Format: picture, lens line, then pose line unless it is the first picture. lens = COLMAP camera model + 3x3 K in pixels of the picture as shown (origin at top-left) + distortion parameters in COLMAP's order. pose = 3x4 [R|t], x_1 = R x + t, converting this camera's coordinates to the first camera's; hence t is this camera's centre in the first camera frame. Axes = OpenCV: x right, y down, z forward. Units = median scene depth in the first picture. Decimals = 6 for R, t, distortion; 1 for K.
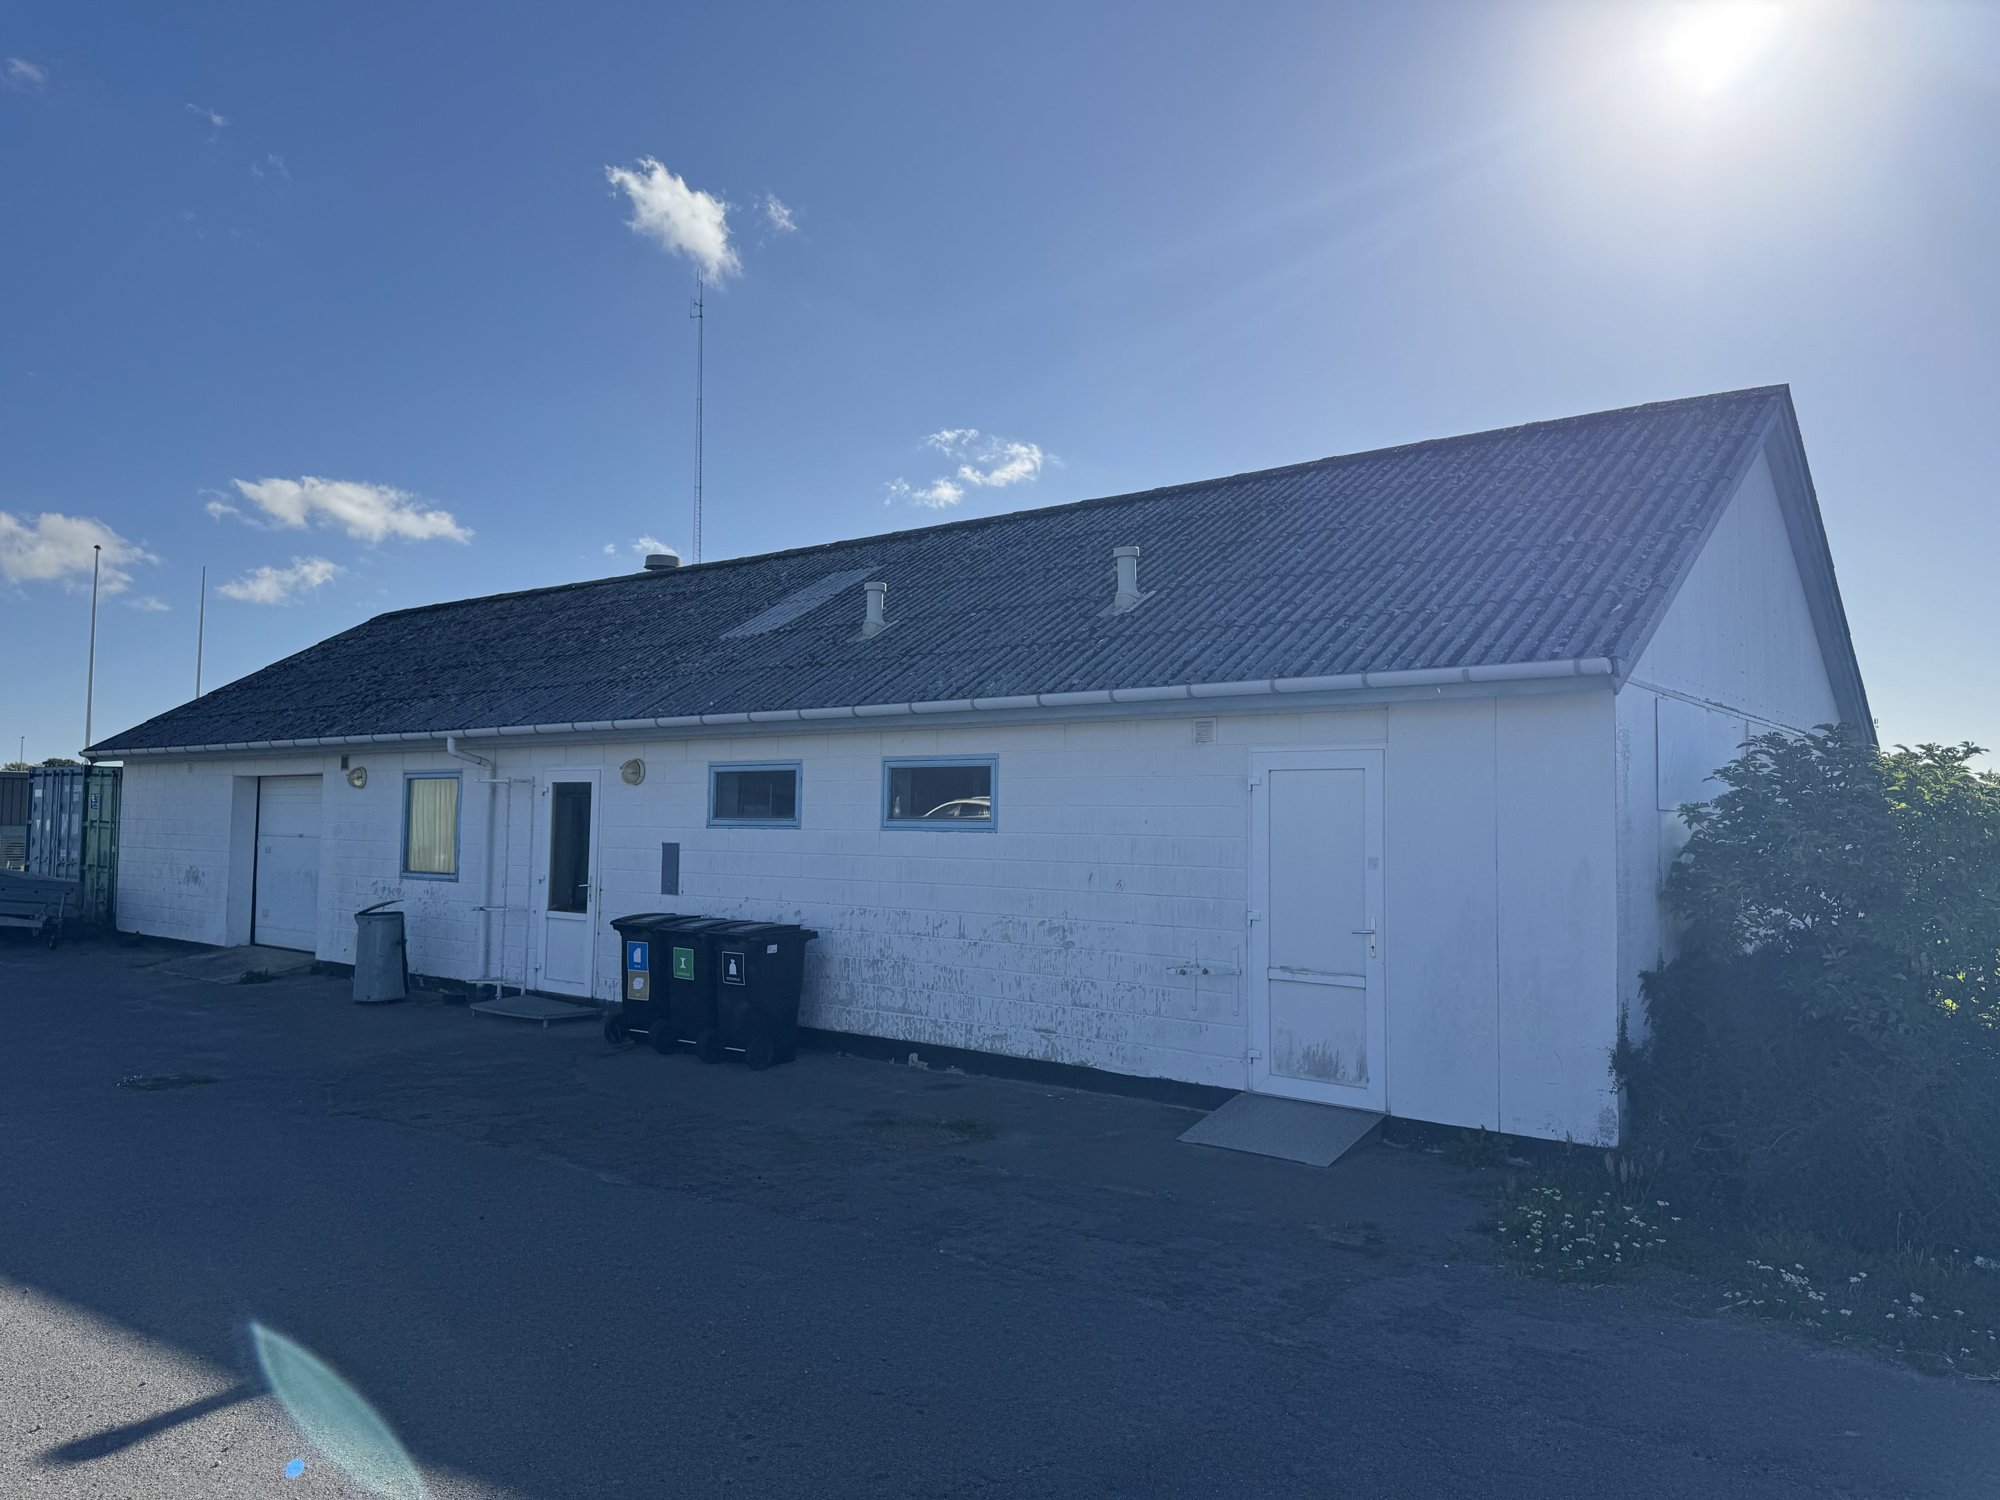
lens RADIAL K [[1408.1, 0, 1042.4], [0, 1408.1, 764.3], [0, 0, 1]] dist [0.048302, -0.082649]
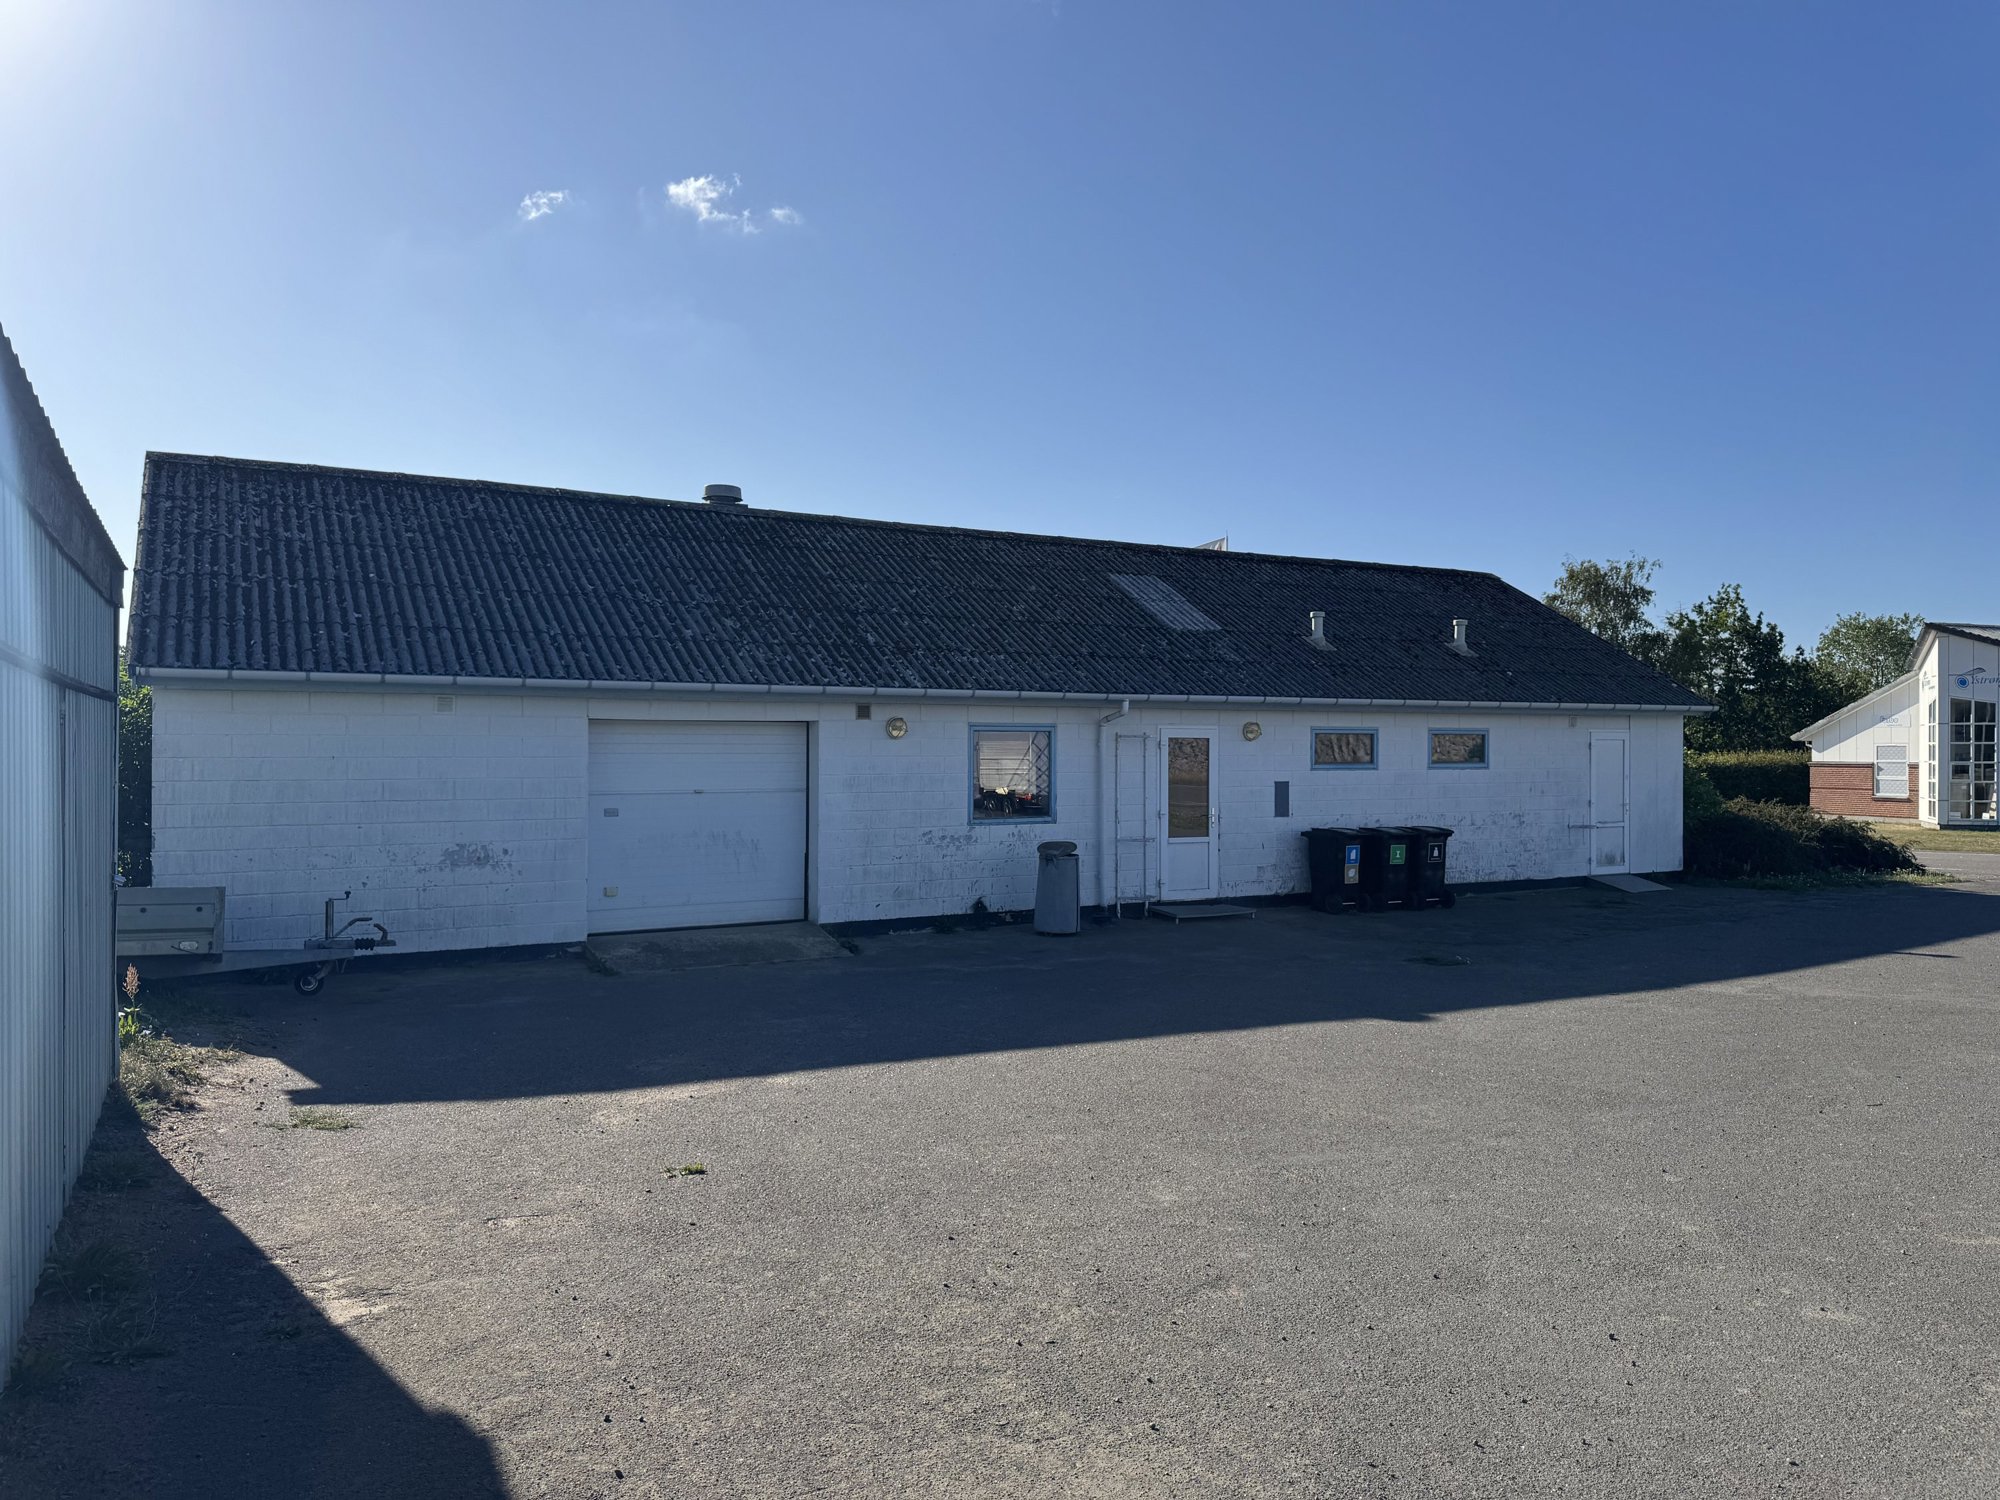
lens RADIAL K [[1408.1, 0, 988.7], [0, 1408.1, 738.7], [0, 0, 1]] dist [0.048302, -0.082649]
pose [[0.390199, -0.005592, 0.920714, -1.548309], [-0.037136, 0.999072, 0.021806, -0.007666], [-0.919981, -0.042700, 0.389629, 0.645913]]
